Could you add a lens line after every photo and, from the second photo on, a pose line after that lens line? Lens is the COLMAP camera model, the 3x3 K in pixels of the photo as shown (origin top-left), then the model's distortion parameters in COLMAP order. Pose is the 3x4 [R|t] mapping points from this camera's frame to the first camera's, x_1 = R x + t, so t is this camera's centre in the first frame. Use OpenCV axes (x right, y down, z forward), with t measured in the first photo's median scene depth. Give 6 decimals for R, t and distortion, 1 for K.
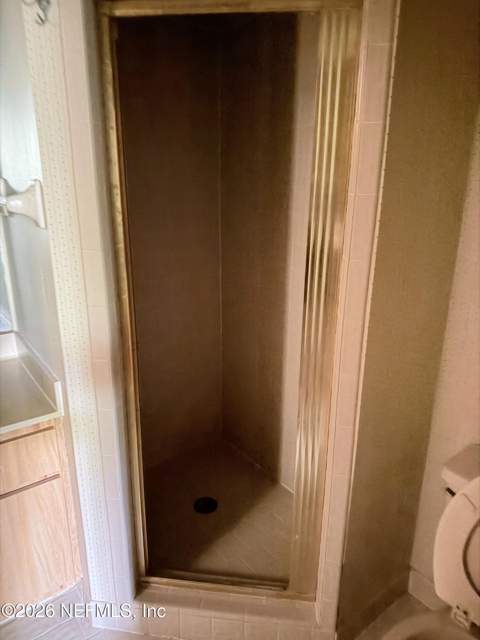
lens RADIAL K [[454.4, 0, 240.9], [0, 454.4, 318.1], [0, 0, 1]] dist [0.003007, -0.003745]
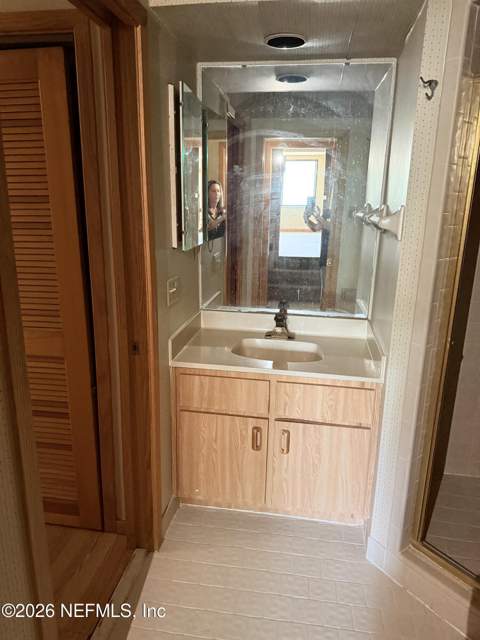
lens RADIAL K [[454.4, 0, 239.9], [0, 454.4, 320.4], [0, 0, 1]] dist [0.003007, -0.003745]
pose [[0.693502, 0.192164, -0.694354, 0.194548], [-0.227845, 0.972806, 0.041661, 0.076029], [0.683478, 0.129314, 0.718426, -0.242504]]
